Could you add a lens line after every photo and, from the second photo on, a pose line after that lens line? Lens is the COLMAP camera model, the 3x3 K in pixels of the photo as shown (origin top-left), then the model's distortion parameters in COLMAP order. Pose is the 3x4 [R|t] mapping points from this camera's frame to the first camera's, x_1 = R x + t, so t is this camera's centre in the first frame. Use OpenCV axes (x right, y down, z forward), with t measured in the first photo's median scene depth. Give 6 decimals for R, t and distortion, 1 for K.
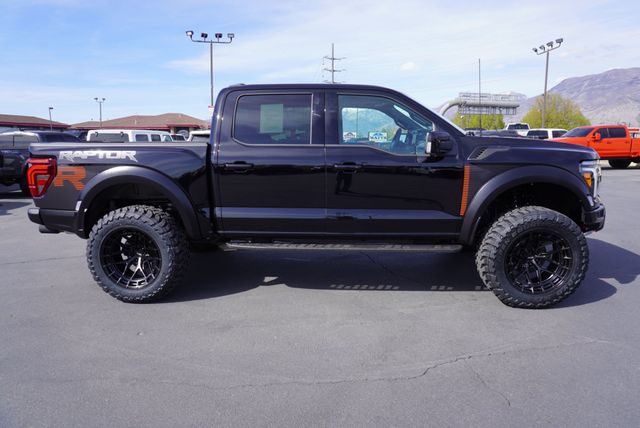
lens RADIAL K [[425.6, 0, 319.9], [0, 425.6, 215.7], [0, 0, 1]] dist [-0.005506, 0.000017]
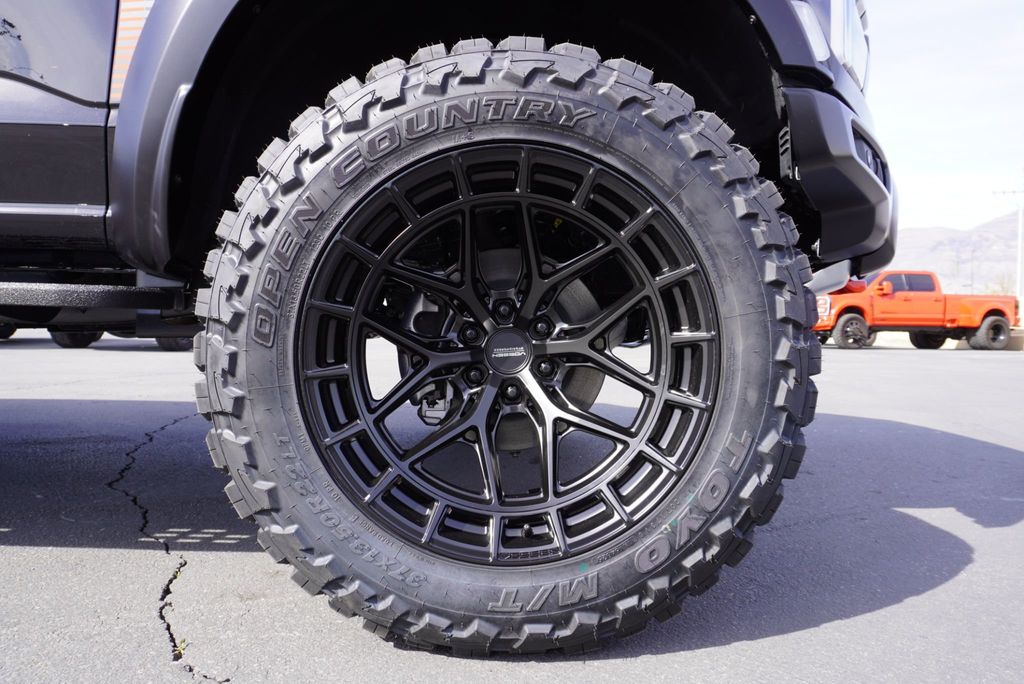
lens RADIAL K [[680.9, 0, 510.5], [0, 680.9, 341.8], [0, 0, 1]] dist [-0.005506, 0.000017]
pose [[0.998061, 0.013679, 0.060717, 0.490491], [-0.004109, 0.987901, -0.155029, 0.141147], [-0.062103, 0.154478, 0.986042, 0.734010]]
